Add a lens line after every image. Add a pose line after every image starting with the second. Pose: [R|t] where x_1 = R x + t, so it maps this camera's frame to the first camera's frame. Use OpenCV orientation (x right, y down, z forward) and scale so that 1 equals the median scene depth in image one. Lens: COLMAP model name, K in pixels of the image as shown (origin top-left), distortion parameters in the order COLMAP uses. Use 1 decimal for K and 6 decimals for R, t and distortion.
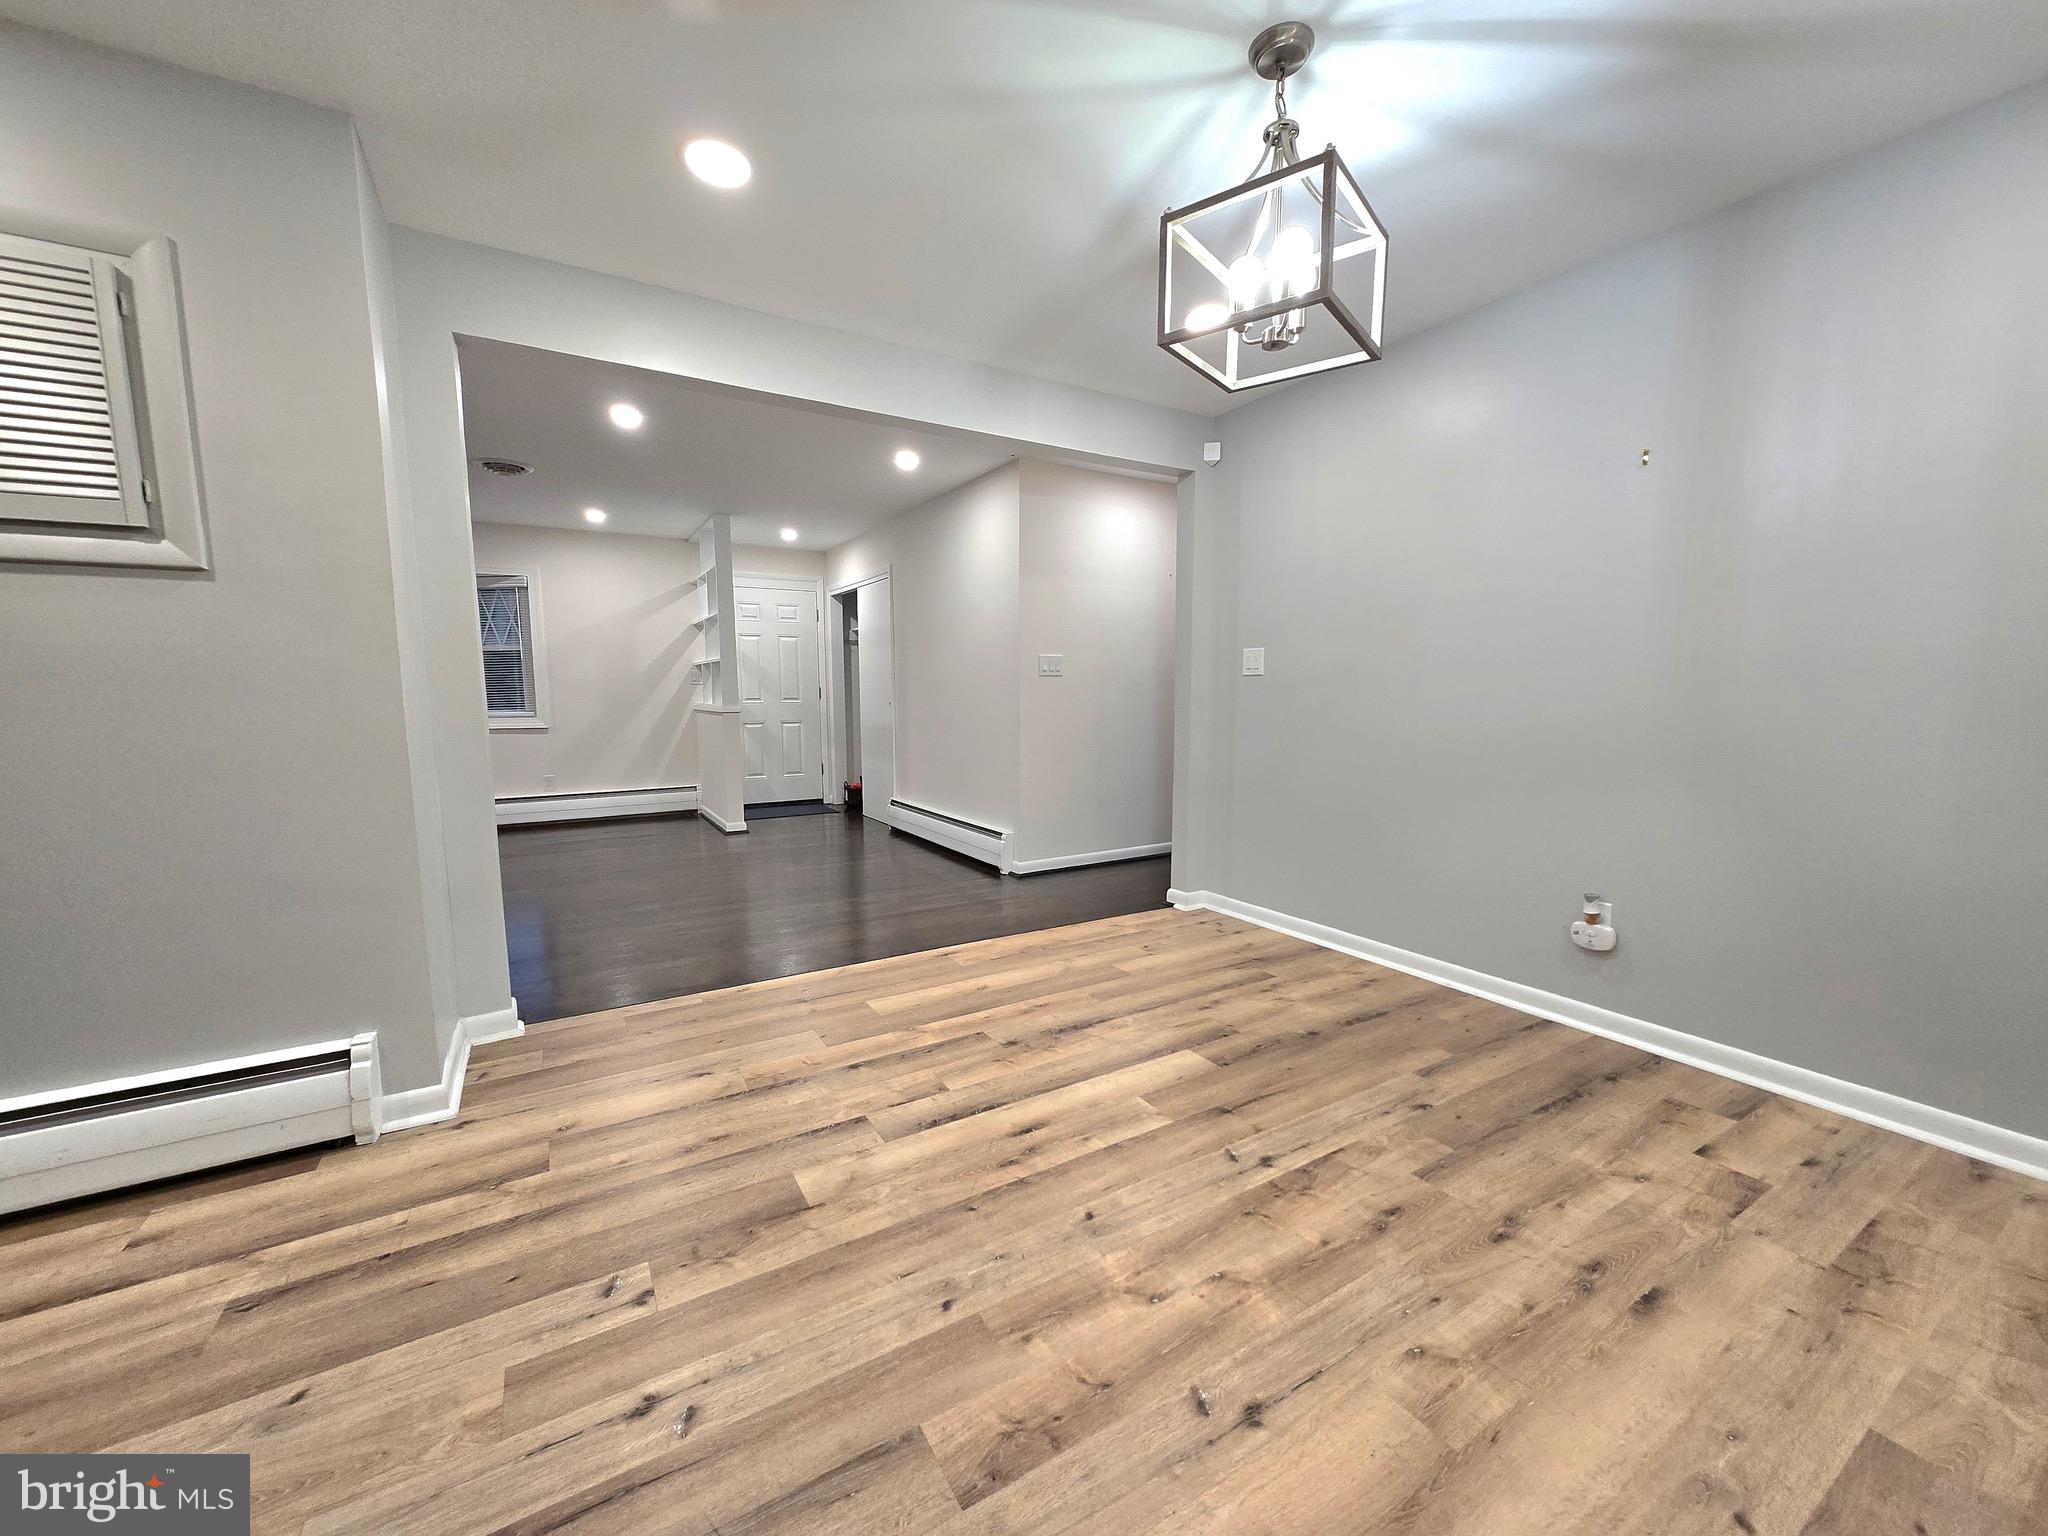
lens RADIAL K [[800.0, 0, 1027.9], [0, 800.0, 776.4], [0, 0, 1]] dist [0.002910, 0.000183]
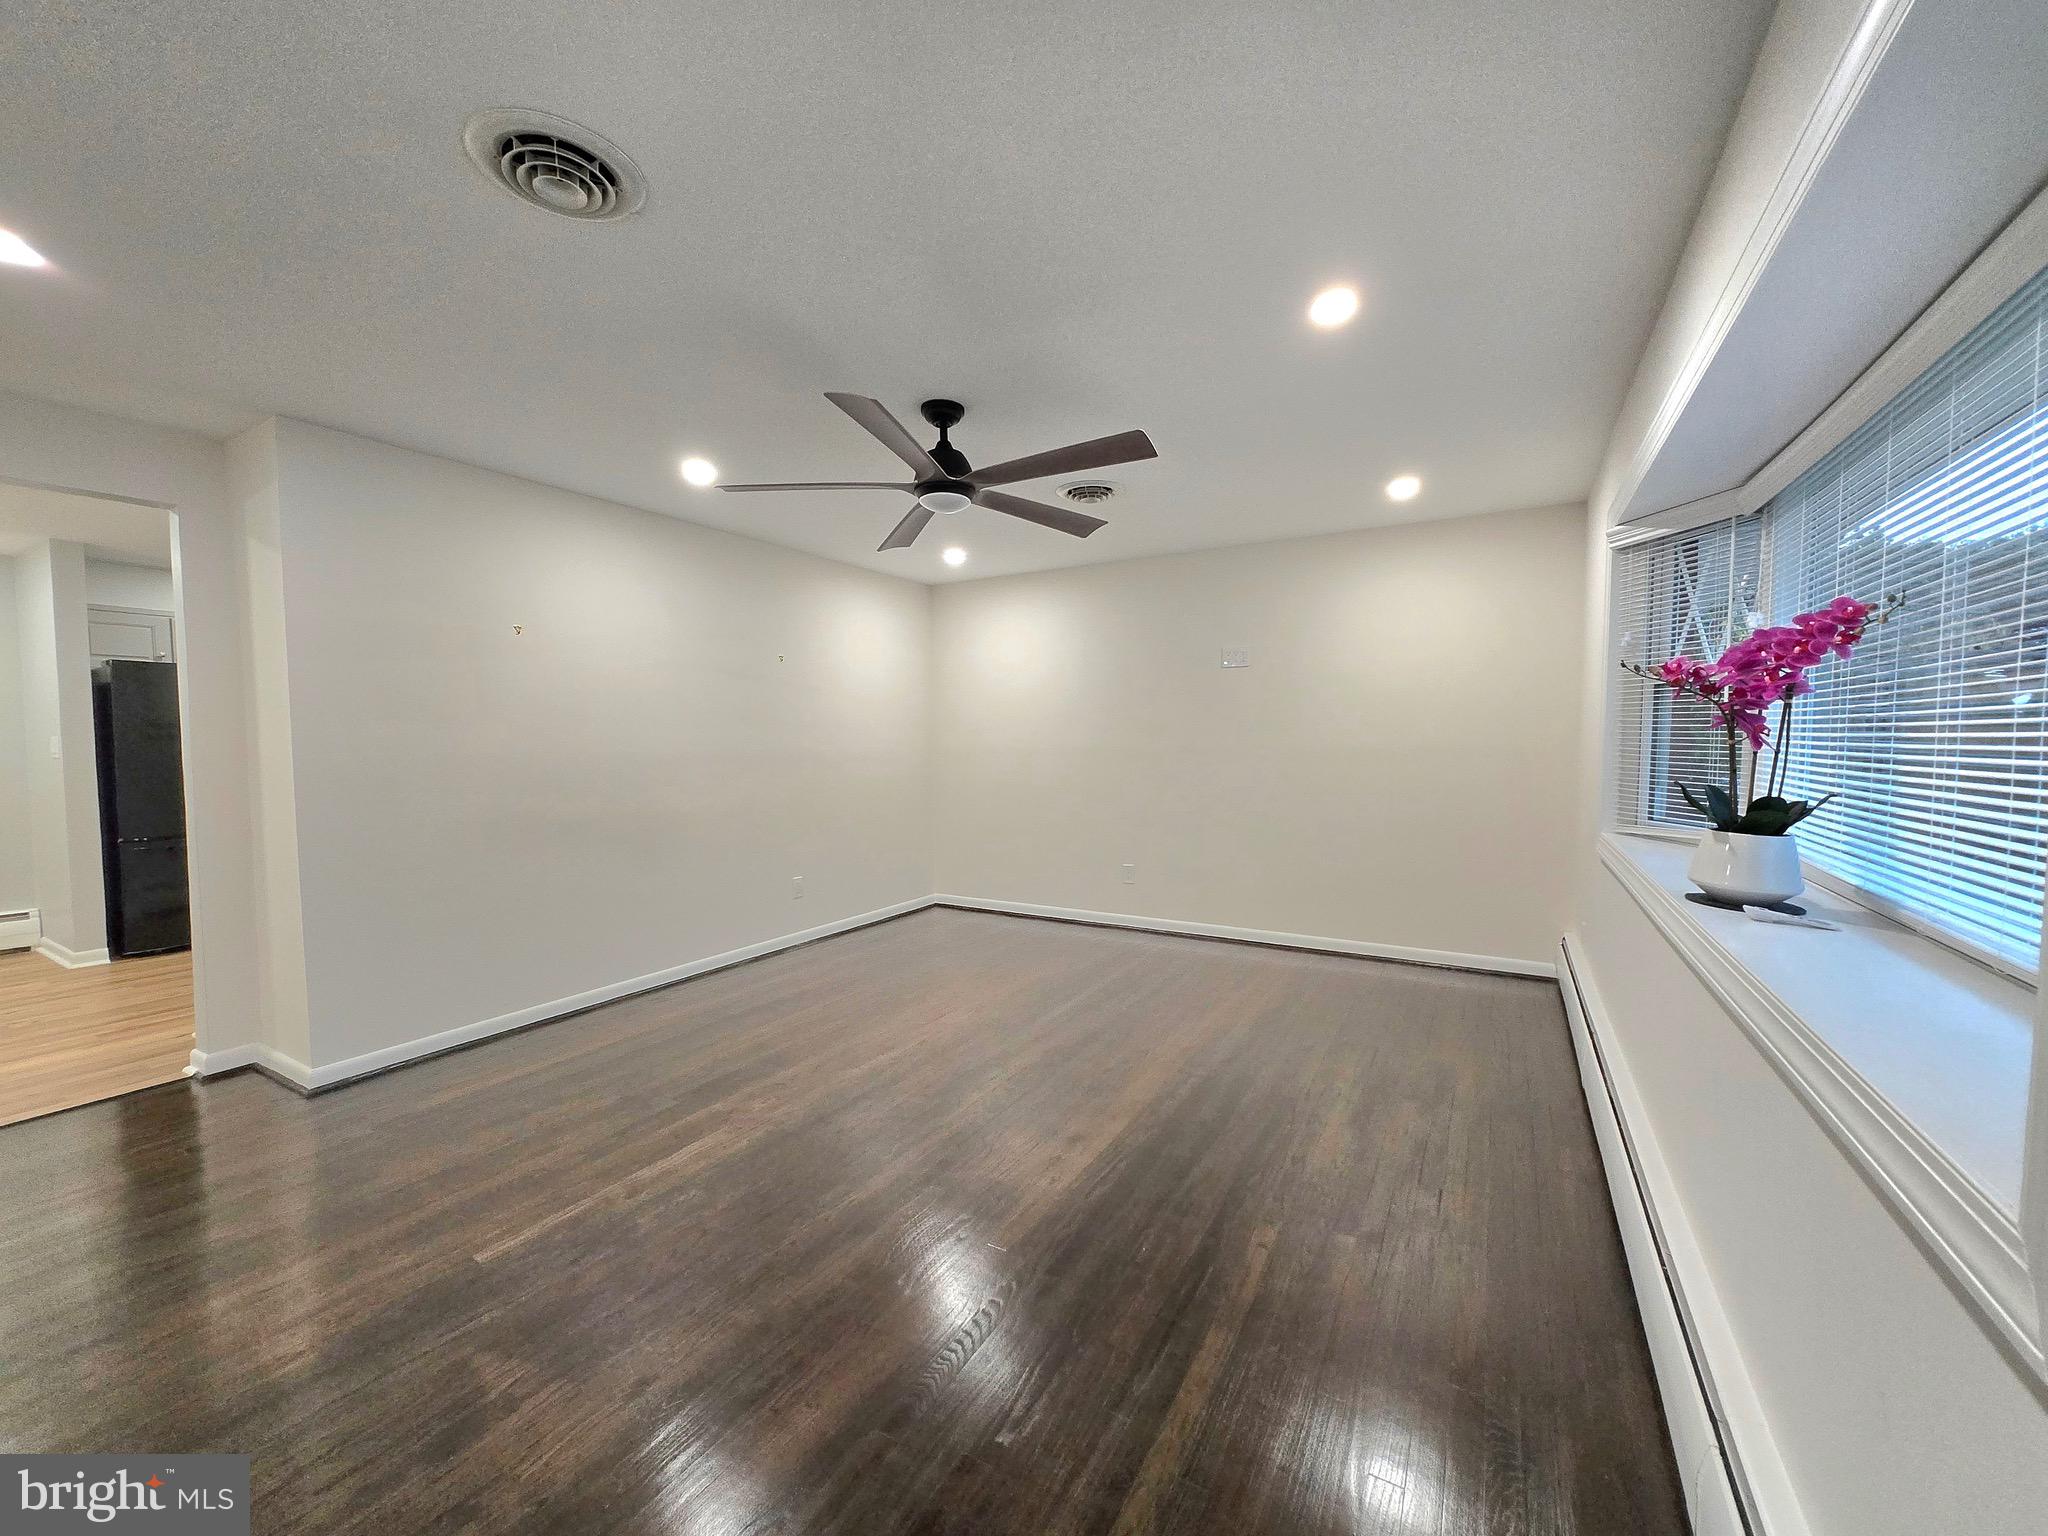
lens RADIAL K [[796.5, 0, 1028.4], [0, 796.5, 778.8], [0, 0, 1]] dist [0.001444, -0.000396]
pose [[-0.878765, 0.031567, -0.476210, -1.492251], [-0.043492, 0.988362, 0.145774, -0.428776], [0.475269, 0.148812, -0.867165, 3.236340]]
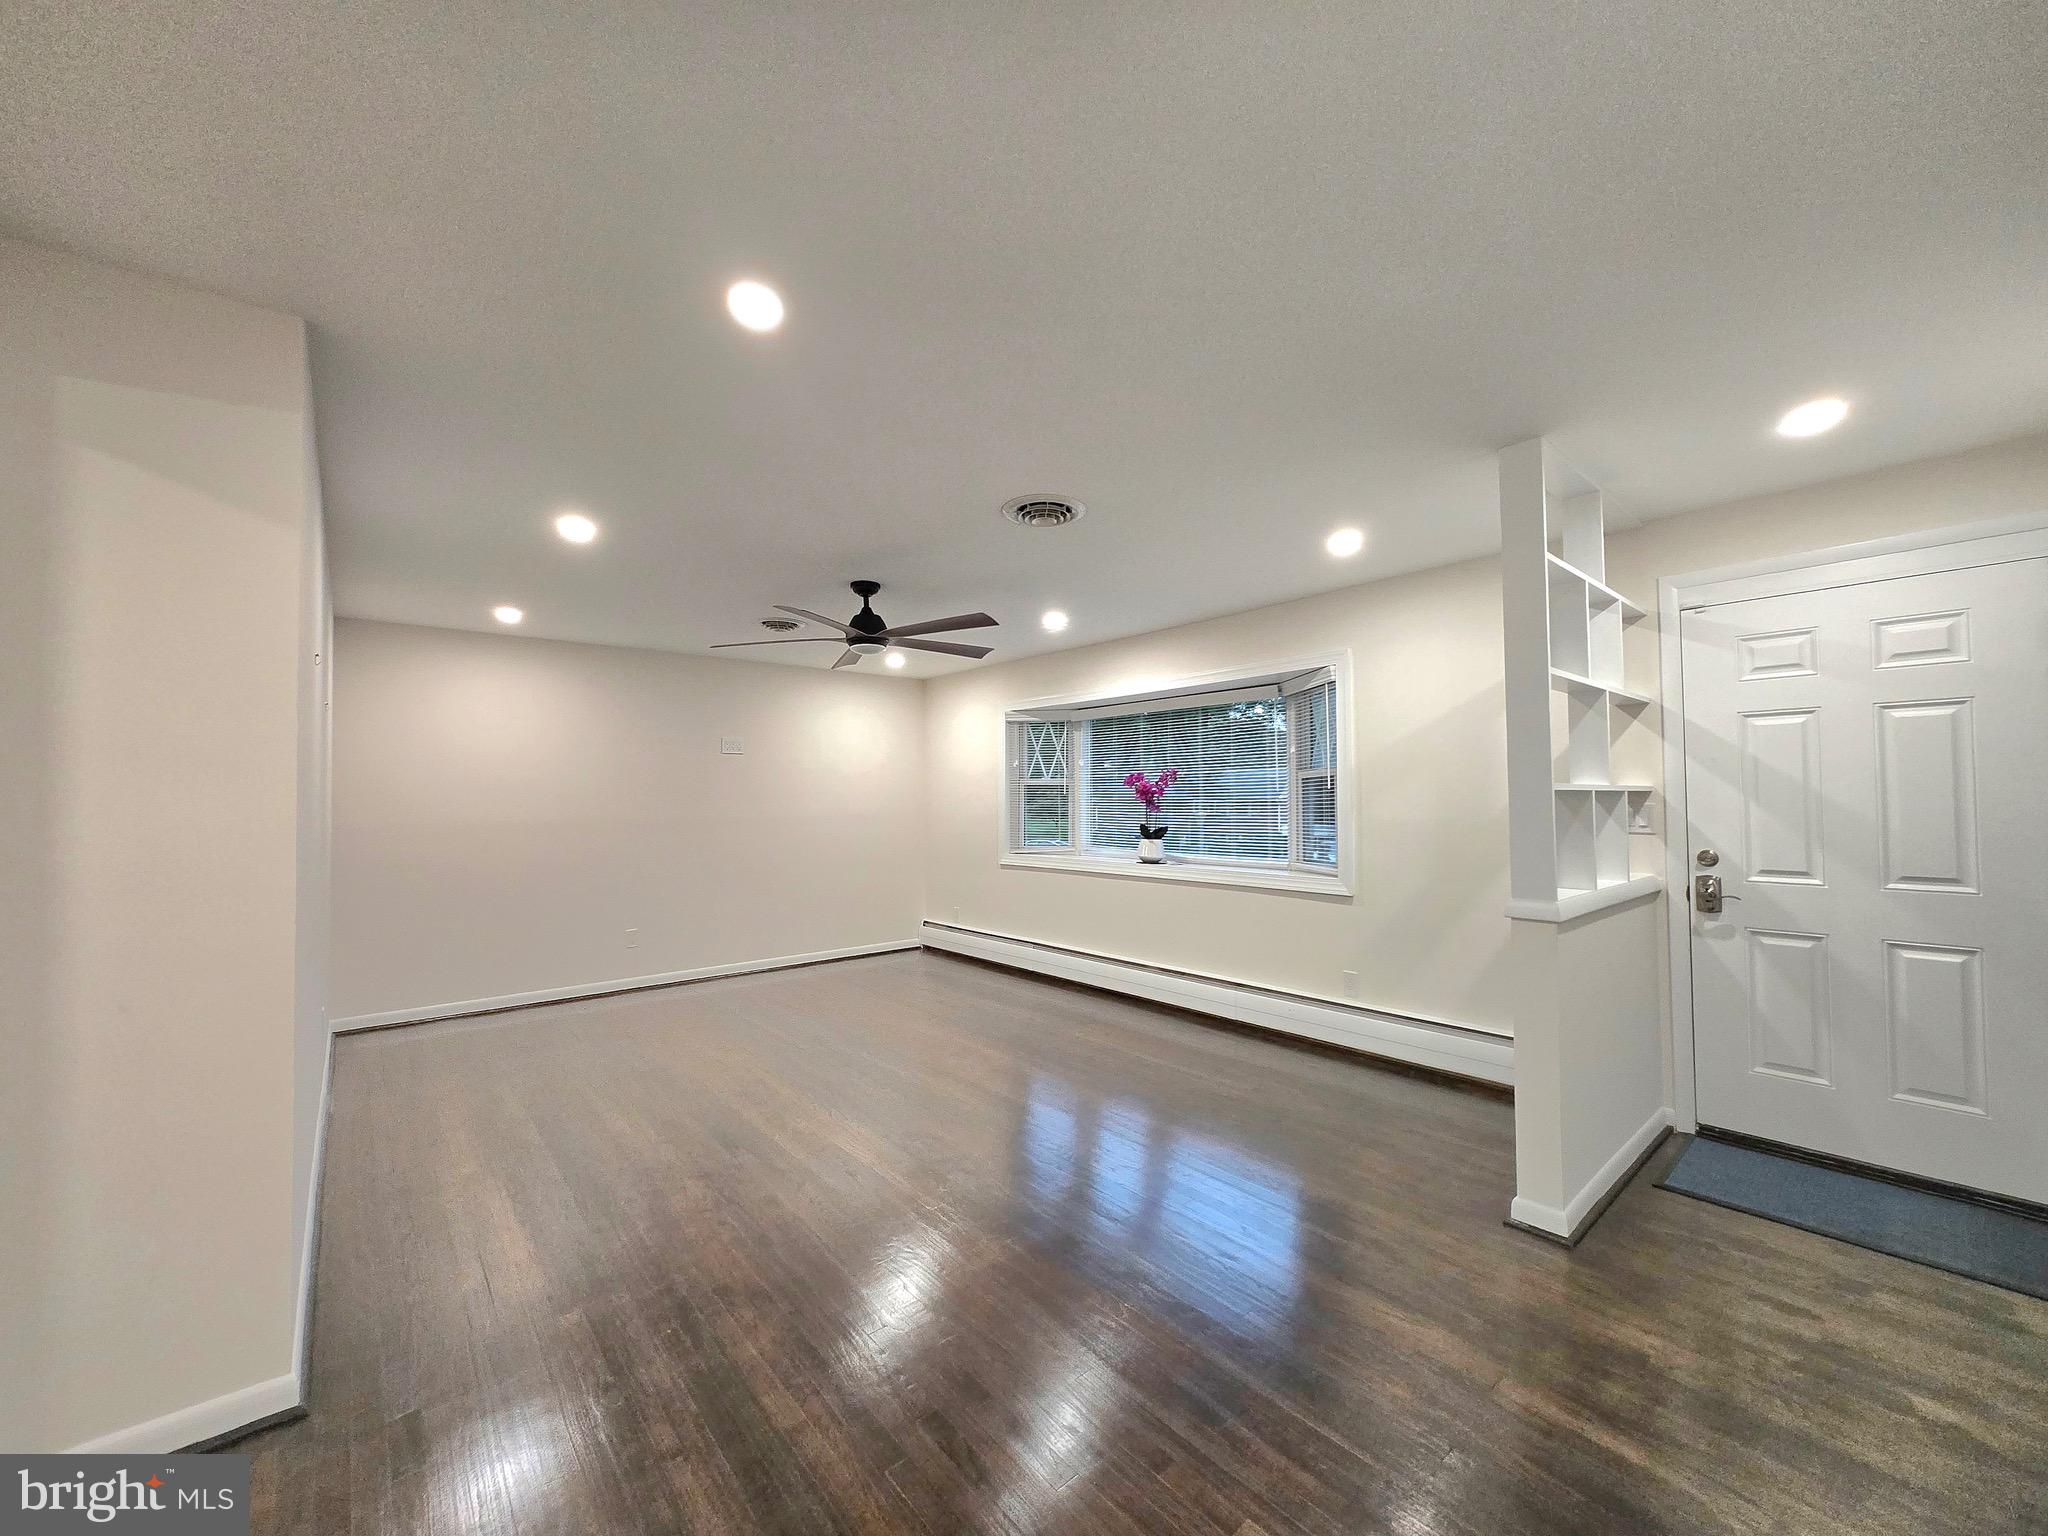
lens RADIAL K [[803.6, 0, 1032.1], [0, 803.6, 777.9], [0, 0, 1]] dist [0.000130, 0.000120]
pose [[0.162690, -0.026499, -0.986321, -0.049089], [-0.097883, 0.994275, -0.042858, -0.325202], [0.981810, 0.103517, 0.159164, 2.052272]]
